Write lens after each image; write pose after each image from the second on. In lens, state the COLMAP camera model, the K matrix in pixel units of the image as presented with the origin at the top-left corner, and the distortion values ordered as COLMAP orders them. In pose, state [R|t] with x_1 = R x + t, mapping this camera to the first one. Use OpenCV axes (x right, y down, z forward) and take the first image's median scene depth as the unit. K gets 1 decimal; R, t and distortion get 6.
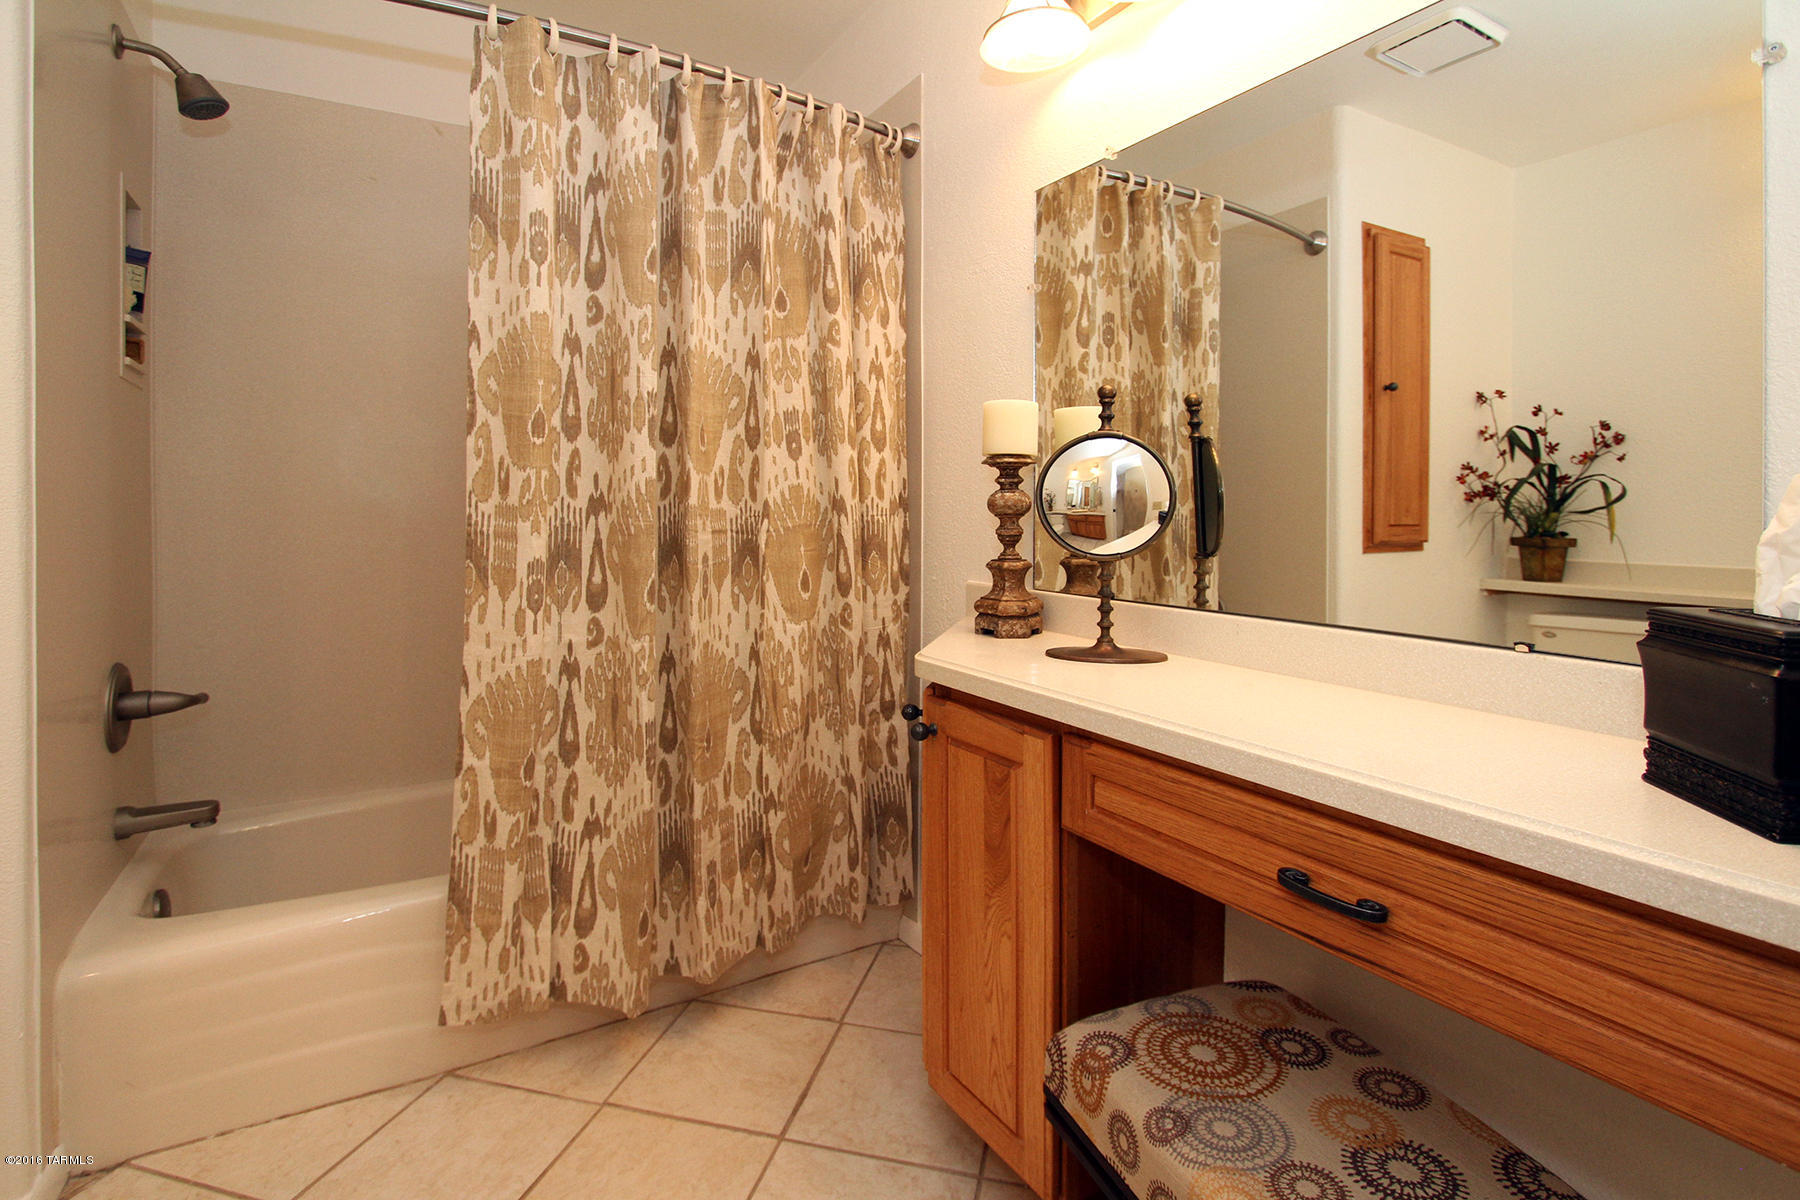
lens RADIAL K [[861.8, 0, 894.8], [0, 861.8, 567.7], [0, 0, 1]] dist [-0.015360, -0.000294]
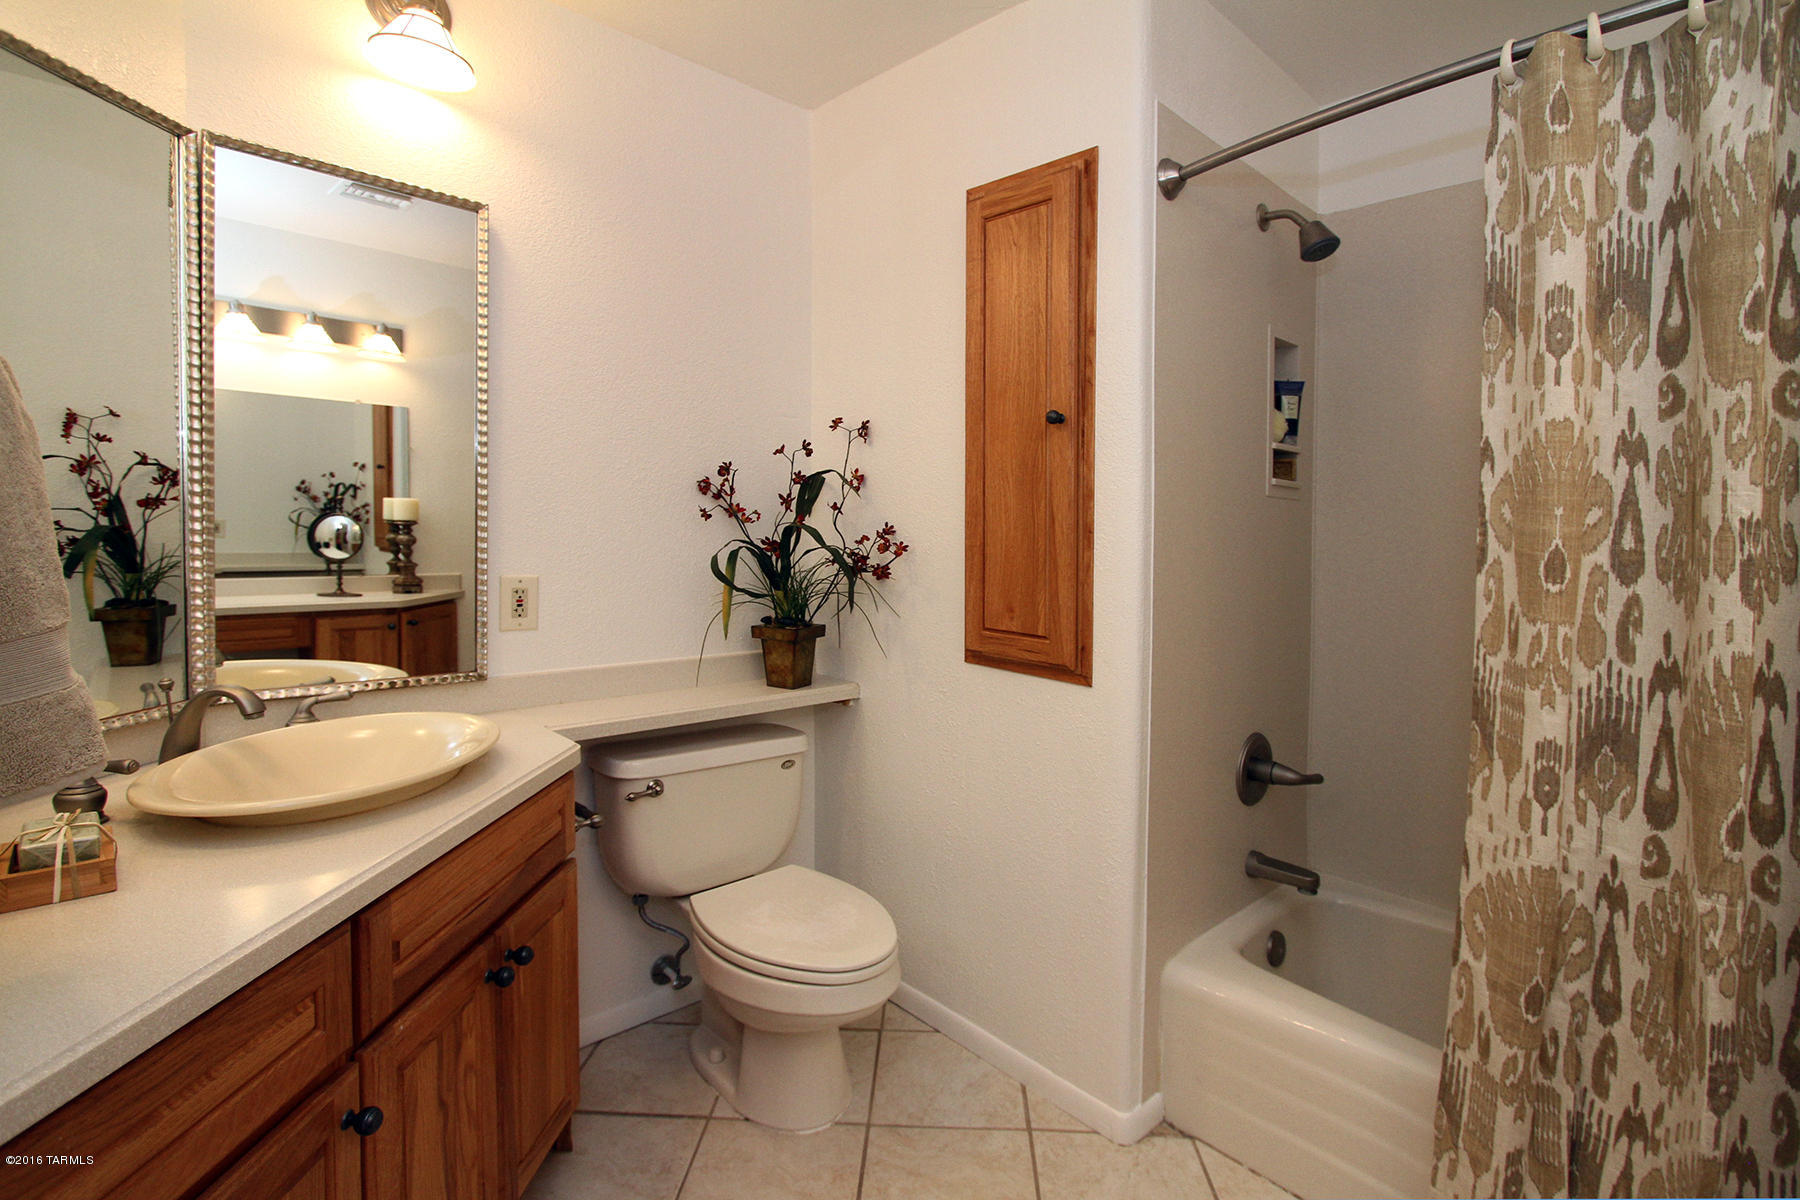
lens RADIAL K [[890.0, 0, 900.0], [0, 890.0, 600.0], [0, 0, 1]] dist [-0.012695, -0.000361]
pose [[0.230676, 0.083600, -0.969433, 0.189886], [-0.089357, 0.993912, 0.064449, -0.130803], [0.968919, 0.071759, 0.236742, 0.261072]]
